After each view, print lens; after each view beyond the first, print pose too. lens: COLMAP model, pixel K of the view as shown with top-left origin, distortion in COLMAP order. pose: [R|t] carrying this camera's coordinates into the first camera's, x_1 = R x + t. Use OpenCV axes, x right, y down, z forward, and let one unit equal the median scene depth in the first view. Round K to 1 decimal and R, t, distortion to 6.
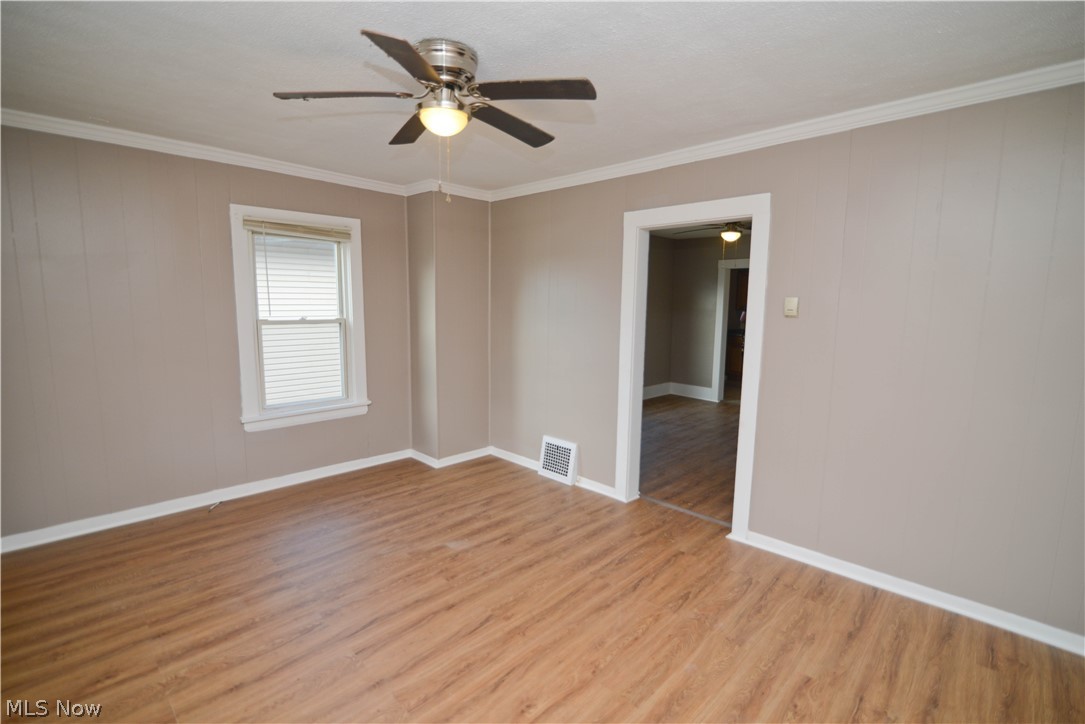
lens RADIAL K [[517.3, 0, 543.9], [0, 517.3, 363.2], [0, 0, 1]] dist [-0.016760, -0.000464]
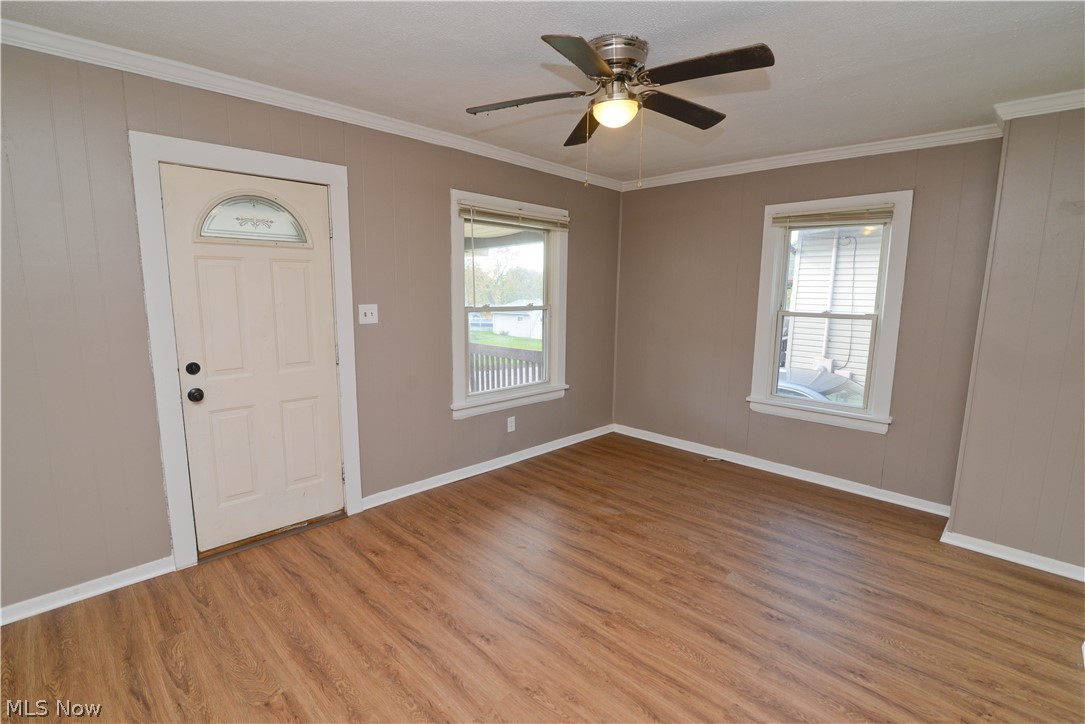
lens RADIAL K [[517.3, 0, 543.9], [0, 517.3, 363.2], [0, 0, 1]] dist [-0.016760, -0.000464]
pose [[-0.040746, 0.128580, -0.990862, 0.645159], [-0.132754, 0.982196, 0.132915, -0.066586], [0.990311, 0.136957, -0.022951, 0.673099]]
